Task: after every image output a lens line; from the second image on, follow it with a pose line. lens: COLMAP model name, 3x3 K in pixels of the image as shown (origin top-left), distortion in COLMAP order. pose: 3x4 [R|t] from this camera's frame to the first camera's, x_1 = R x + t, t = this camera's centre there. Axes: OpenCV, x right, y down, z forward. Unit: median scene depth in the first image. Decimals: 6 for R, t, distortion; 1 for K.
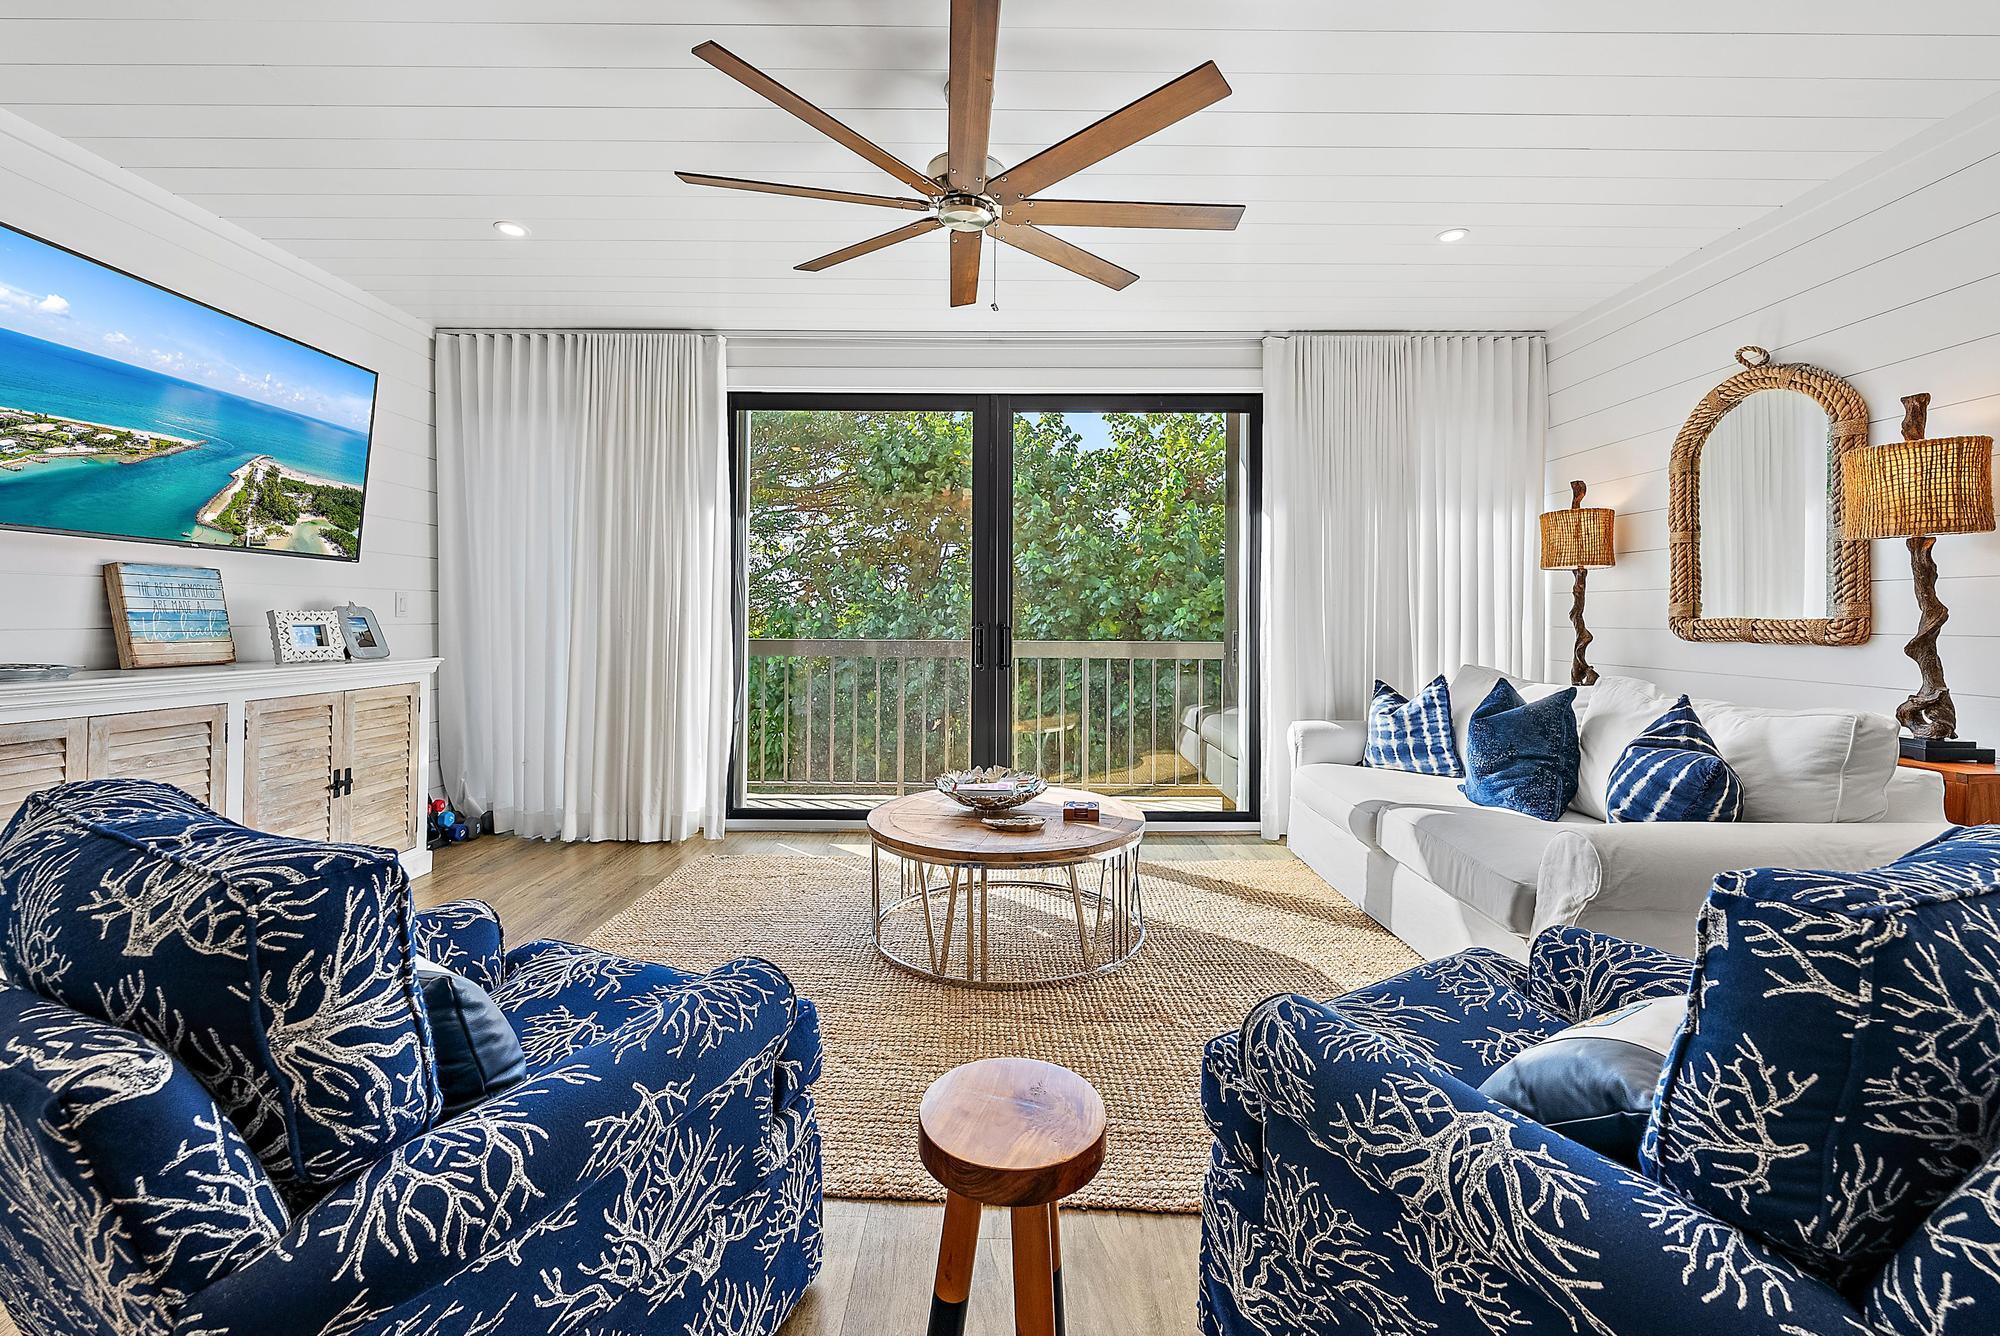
lens RADIAL K [[830.2, 0, 1006.3], [0, 830.2, 607.1], [0, 0, 1]] dist [-0.001682, -0.000047]
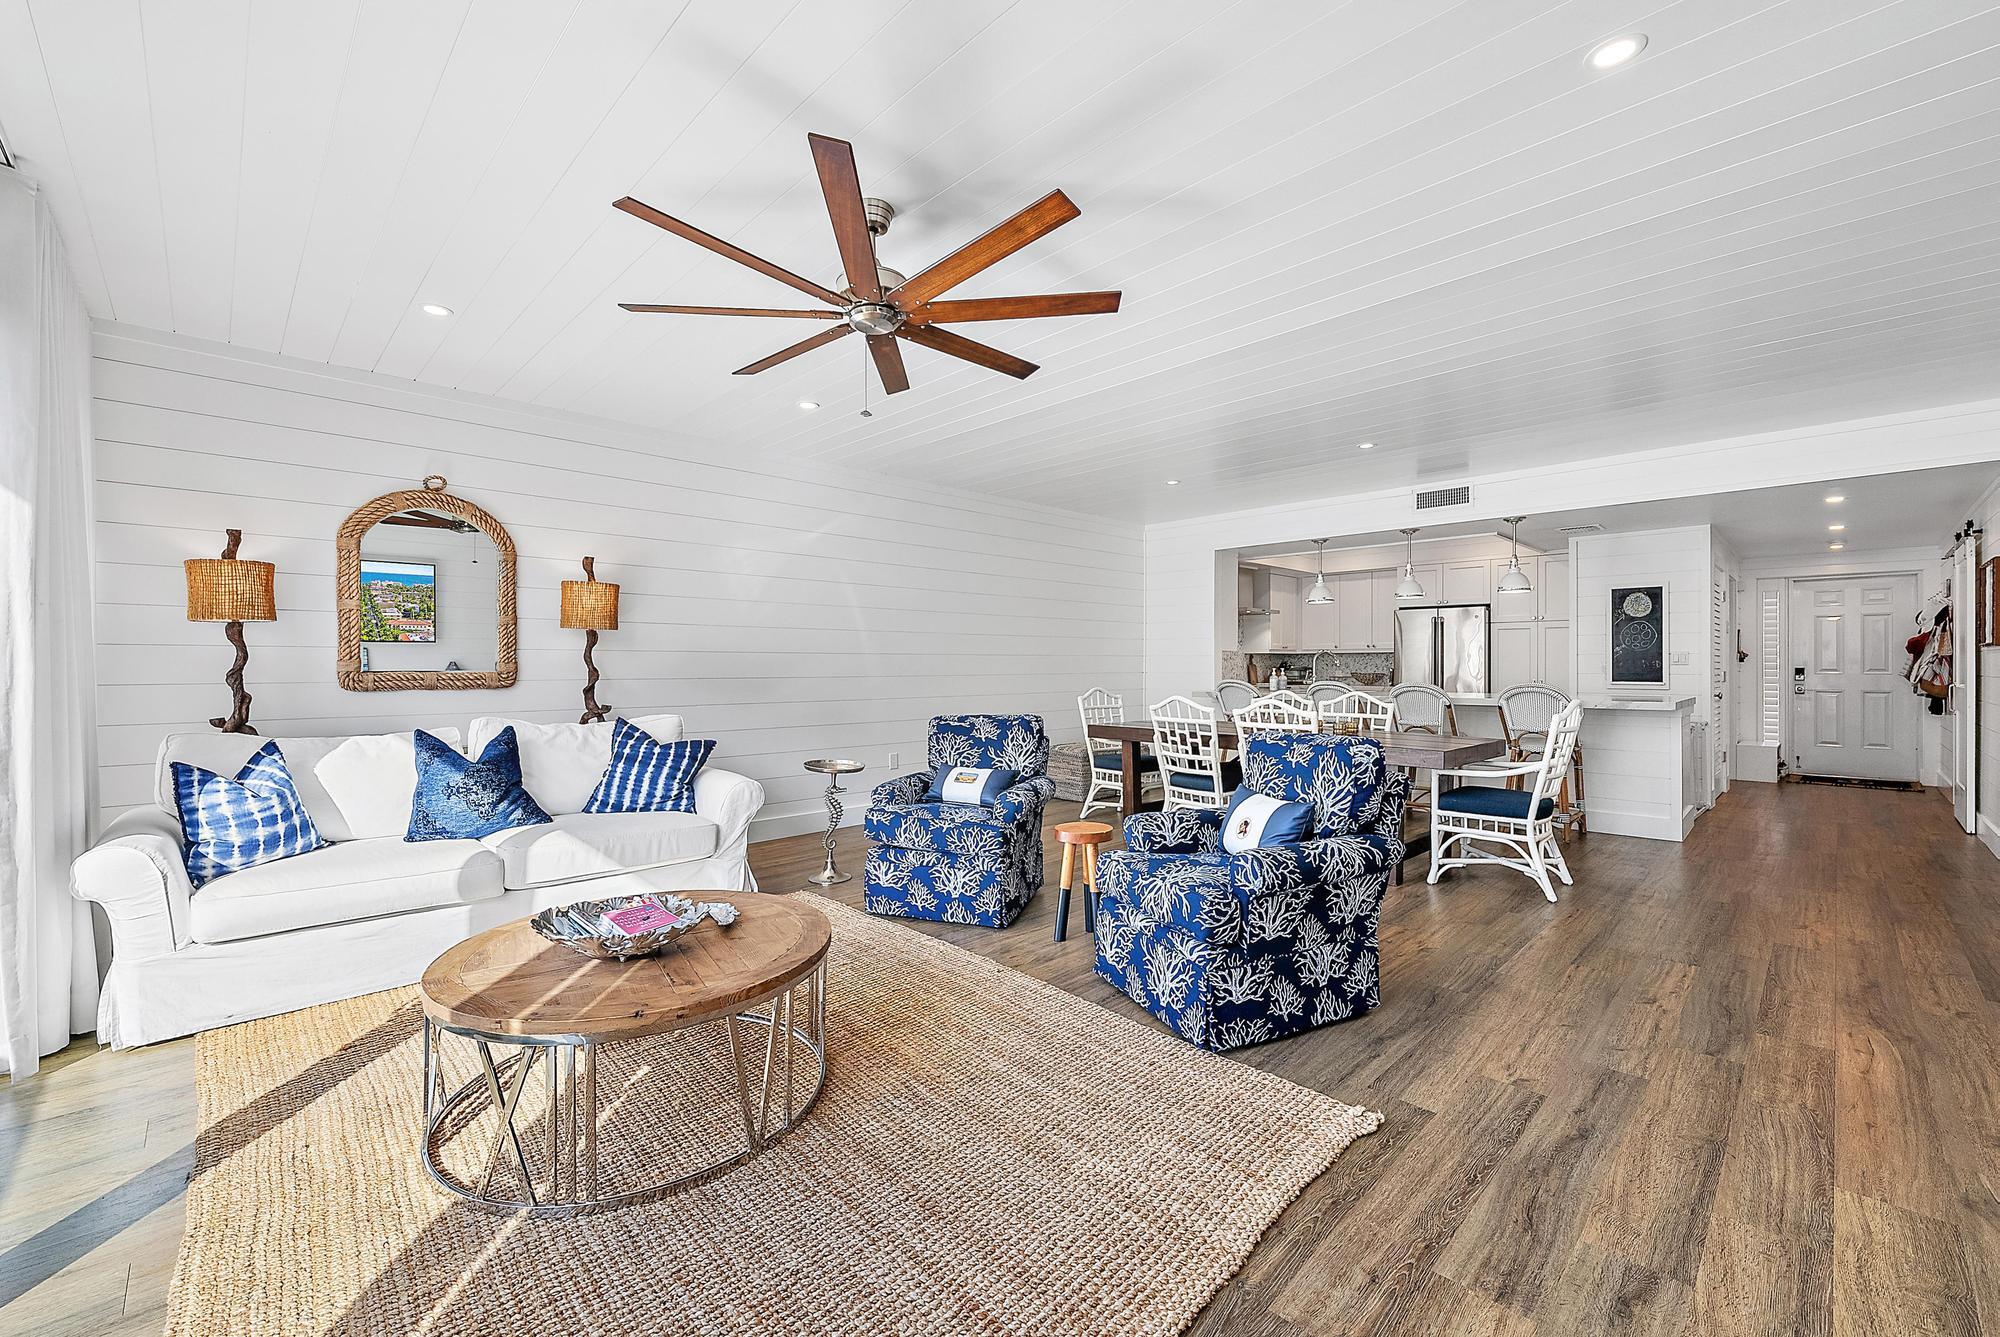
lens RADIAL K [[802.5, 0, 1011.1], [0, 802.5, 660.9], [0, 0, 1]] dist [0.001632, -0.000098]
pose [[-0.689438, -0.004817, 0.724329, -0.610807], [-0.013290, 0.999894, -0.006000, -0.008749], [-0.724223, -0.013763, -0.689428, 1.009704]]
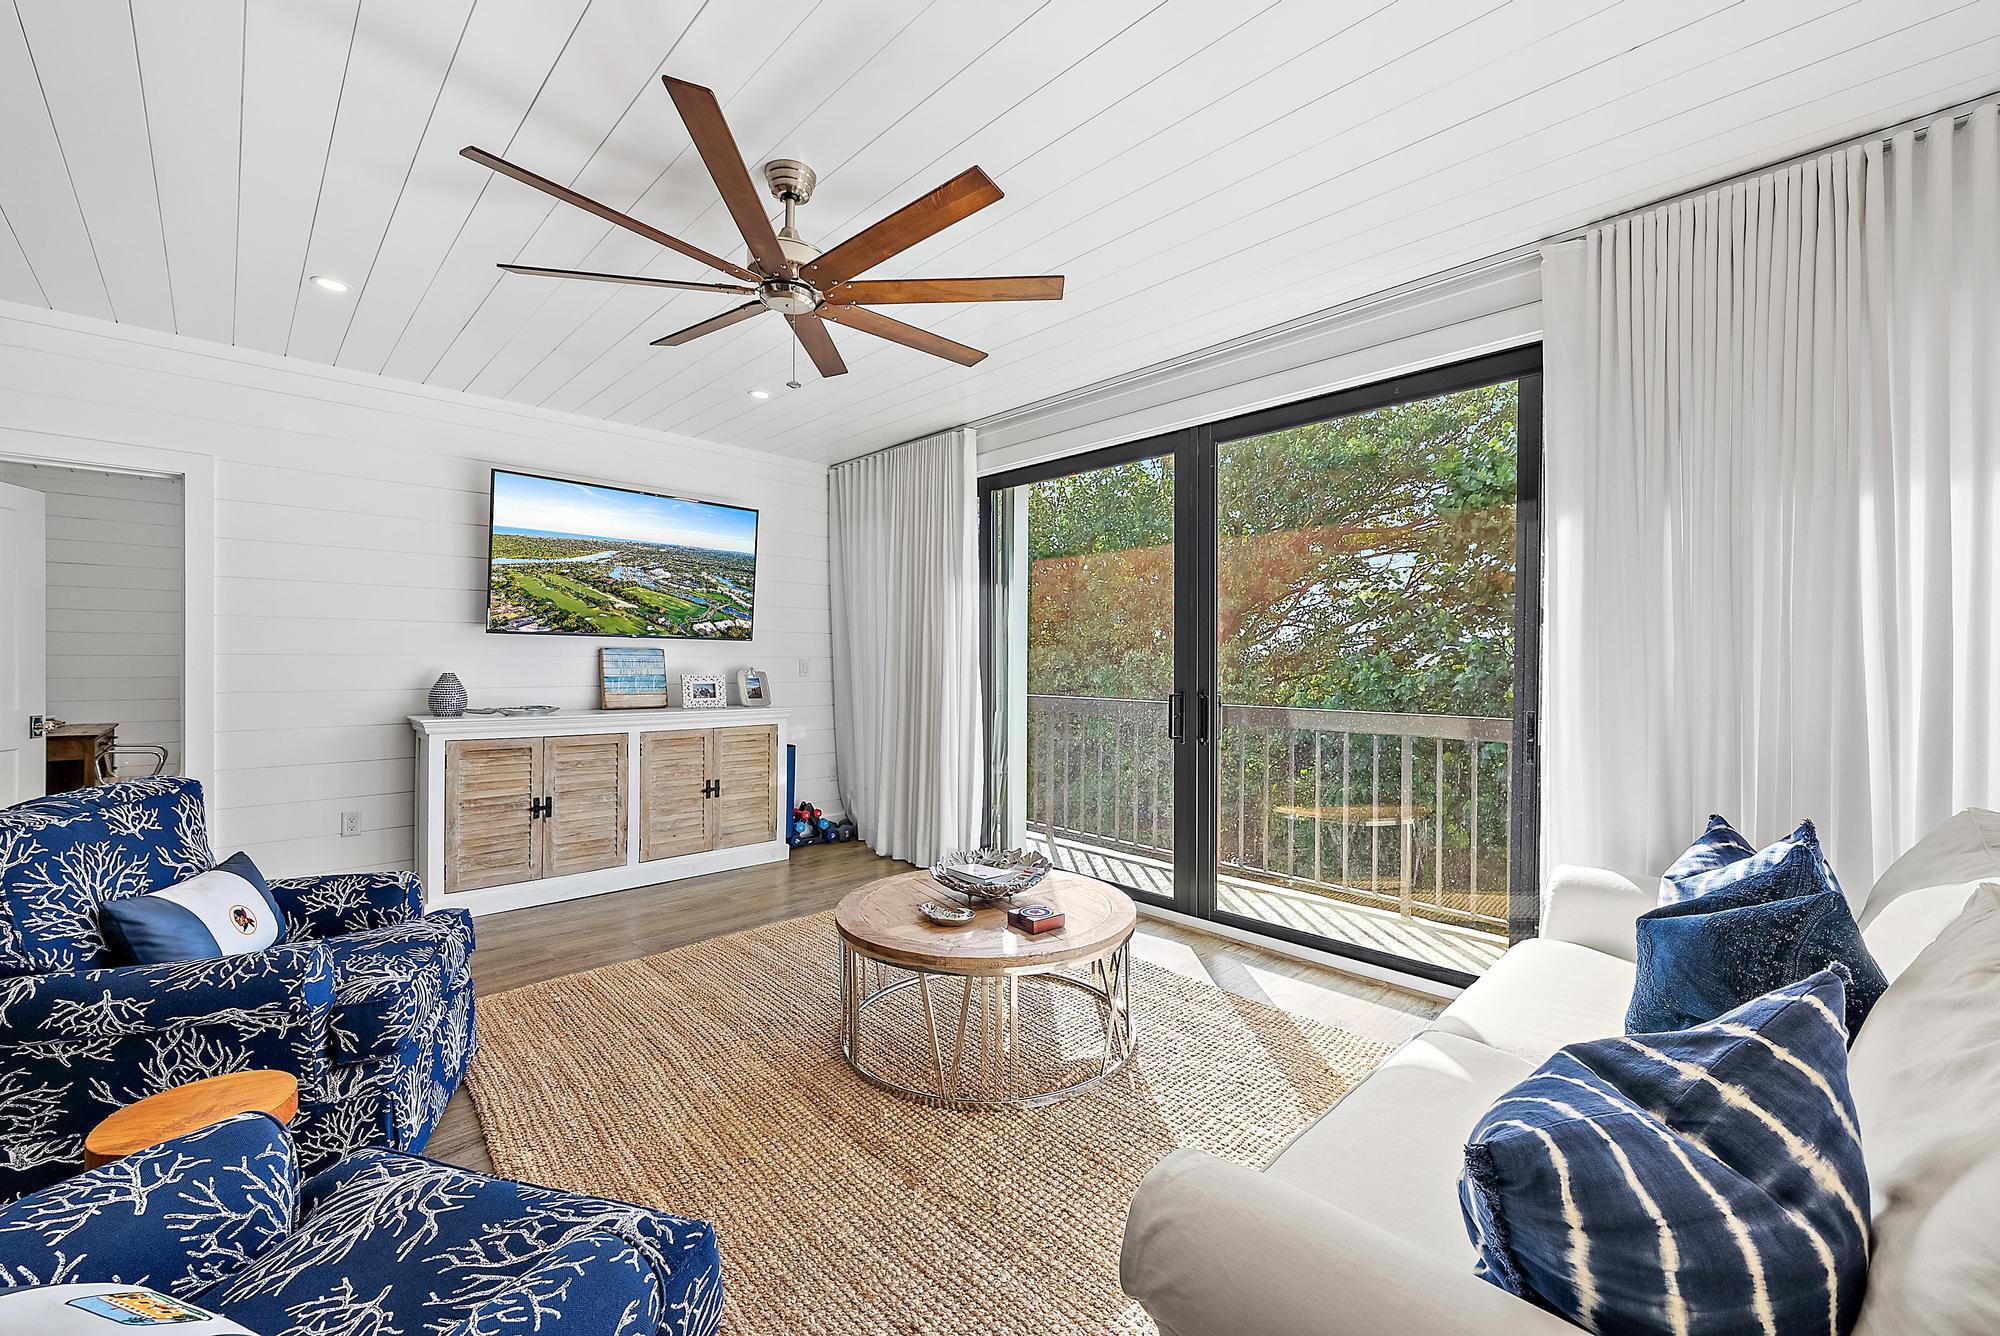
lens RADIAL K [[802.5, 0, 1011.1], [0, 802.5, 660.4], [0, 0, 1]] dist [0.001632, -0.000098]
pose [[0.697015, -0.001646, -0.717054, 0.581792], [0.008664, 0.999944, 0.006127, -0.024774], [0.717004, -0.010483, 0.696990, 0.346798]]
